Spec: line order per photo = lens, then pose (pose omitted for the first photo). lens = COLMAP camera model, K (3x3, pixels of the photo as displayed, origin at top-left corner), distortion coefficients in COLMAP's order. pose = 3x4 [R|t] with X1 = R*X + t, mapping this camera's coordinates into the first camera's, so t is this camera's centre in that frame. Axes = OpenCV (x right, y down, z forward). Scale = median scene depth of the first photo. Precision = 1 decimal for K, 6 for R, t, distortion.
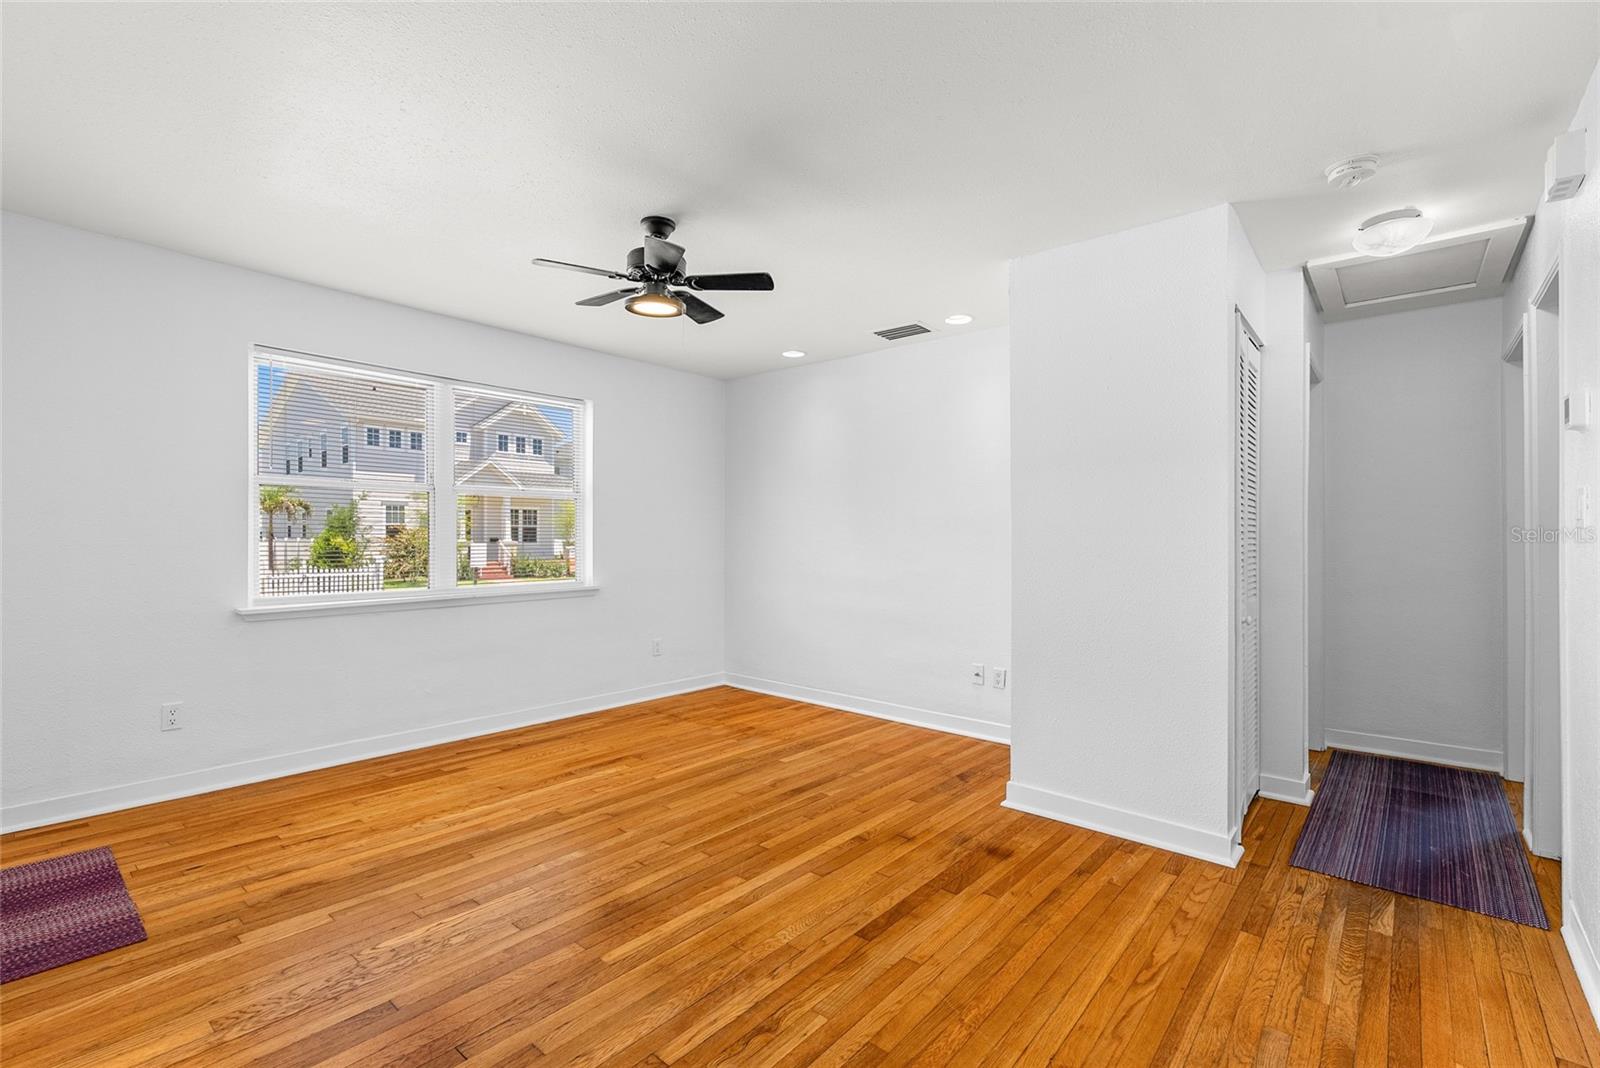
lens RADIAL K [[726.7, 0, 801.8], [0, 726.7, 525.8], [0, 0, 1]] dist [-0.002876, -0.000238]
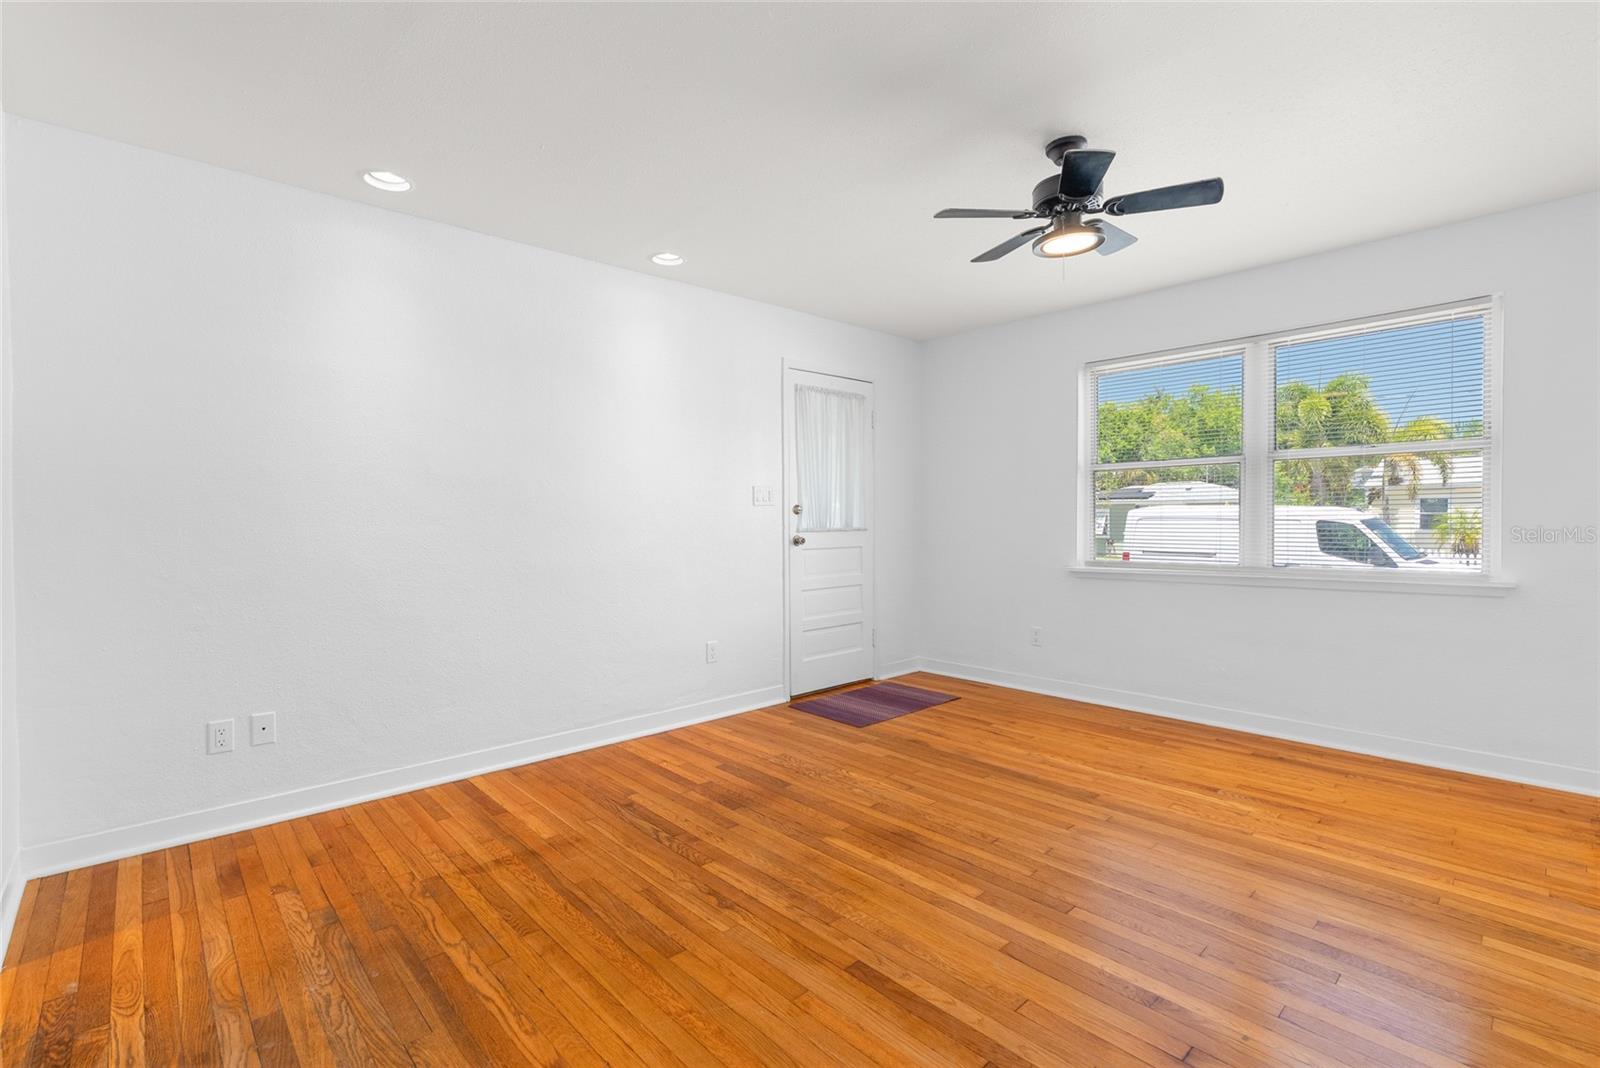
lens RADIAL K [[726.7, 0, 801.8], [0, 726.7, 525.8], [0, 0, 1]] dist [-0.002876, -0.000238]
pose [[-0.123852, 0.004881, -0.992289, 0.670133], [0.022833, 0.999737, 0.002068, 0.027731], [0.992038, -0.022400, -0.123931, 0.749242]]
